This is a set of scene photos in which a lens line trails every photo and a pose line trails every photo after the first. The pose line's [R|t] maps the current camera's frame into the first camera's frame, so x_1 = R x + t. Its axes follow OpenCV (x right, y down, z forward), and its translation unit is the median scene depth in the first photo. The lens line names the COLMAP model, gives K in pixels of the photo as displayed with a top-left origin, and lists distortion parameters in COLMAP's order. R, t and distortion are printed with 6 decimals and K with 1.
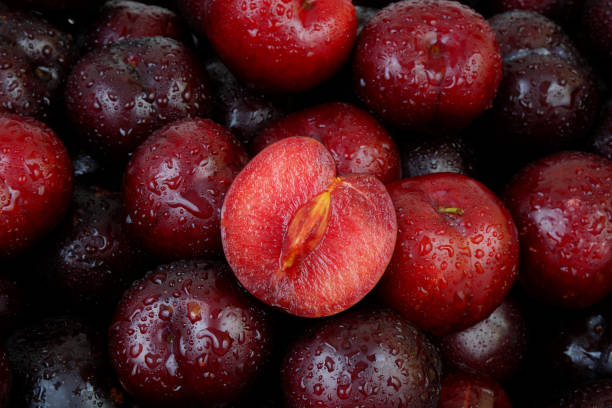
lens RADIAL K [[1221.3, 0, 307.3], [0, 1221.3, 200.1], [0, 0, 1]] dist [0.037869, 0.000000]
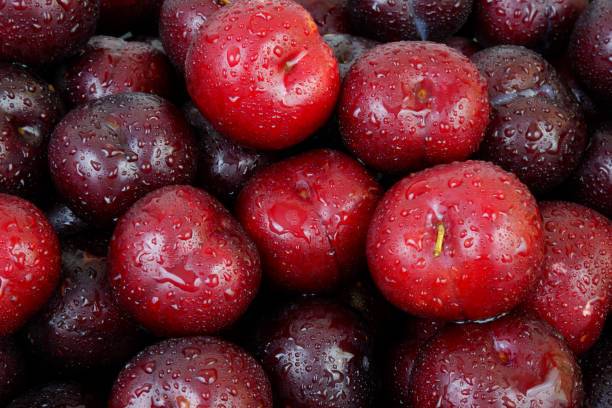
lens RADIAL K [[1221.3, 0, 300.9], [0, 1221.3, 207.0], [0, 0, 1]] dist [0.037869, 0.000000]
pose [[0.999898, -0.014172, -0.001548, 0.008252], [0.014253, 0.991650, 0.128172, -0.174871], [-0.000281, -0.128181, 0.991751, 0.009057]]
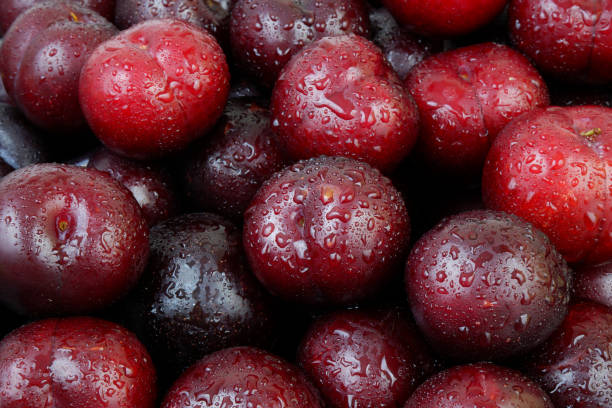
lens RADIAL K [[1221.3, 0, 308.4], [0, 1221.3, 204.0], [0, 0, 1]] dist [0.037869, 0.000000]
pose [[0.984997, 0.078533, -0.153665, 0.042939], [-0.094846, 0.990265, -0.101878, 0.175879], [0.144168, 0.114924, 0.982857, -0.005976]]
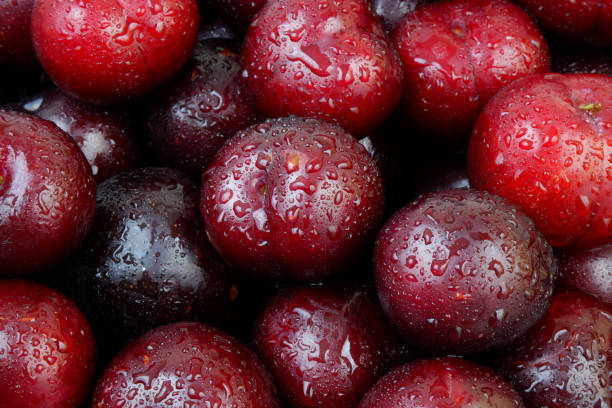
lens RADIAL K [[1221.3, 0, 306.8], [0, 1221.3, 204.8], [0, 0, 1]] dist [0.037869, 0.000000]
pose [[0.977220, 0.145048, -0.154928, 0.056752], [-0.150912, 0.988186, -0.026722, 0.125639], [0.149222, 0.049494, 0.987564, 0.078770]]
